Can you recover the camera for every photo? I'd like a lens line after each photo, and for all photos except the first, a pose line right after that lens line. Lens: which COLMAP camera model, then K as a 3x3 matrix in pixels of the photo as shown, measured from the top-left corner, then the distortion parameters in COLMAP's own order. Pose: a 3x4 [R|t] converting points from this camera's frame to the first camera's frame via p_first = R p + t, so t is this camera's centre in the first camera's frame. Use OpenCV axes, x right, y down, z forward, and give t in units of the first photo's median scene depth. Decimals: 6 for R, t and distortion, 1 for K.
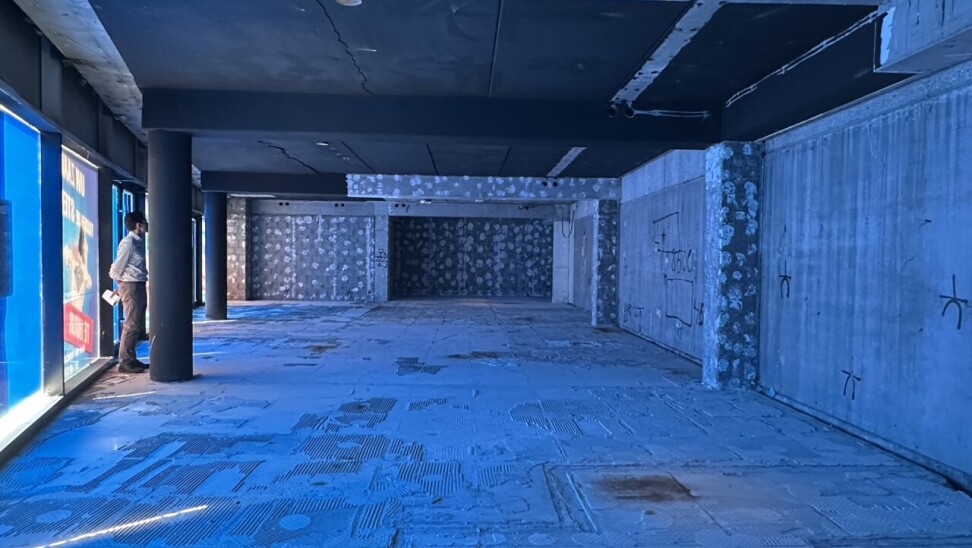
lens RADIAL K [[604.0, 0, 486.0], [0, 604.0, 274.0], [0, 0, 1]] dist [-0.000079, -0.000015]
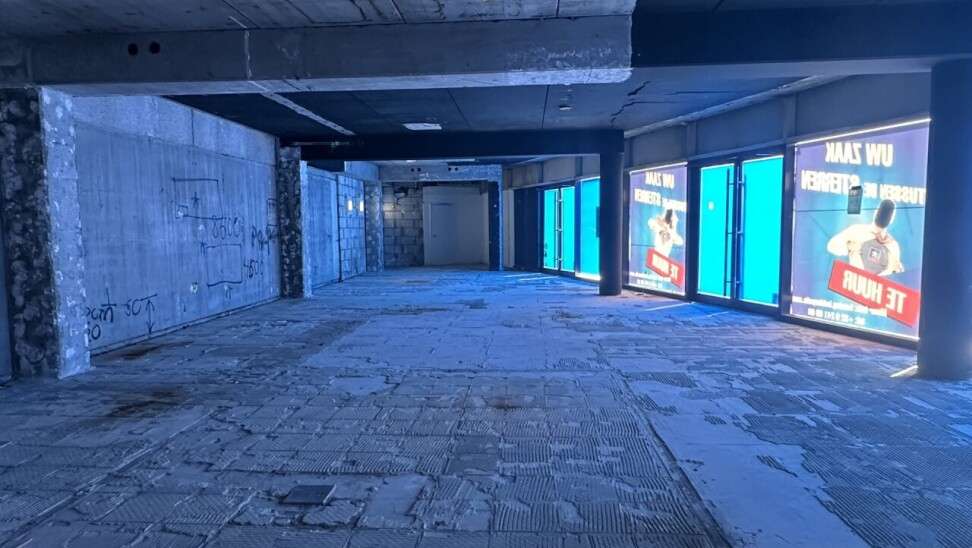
lens RADIAL K [[604.0, 0, 486.0], [0, 604.0, 274.0], [0, 0, 1]] dist [-0.000079, -0.000015]
pose [[-0.995054, -0.008610, 0.098967, -0.232306], [0.001977, 0.994323, 0.106386, -0.049694], [-0.099321, 0.106055, -0.989388, 1.905768]]
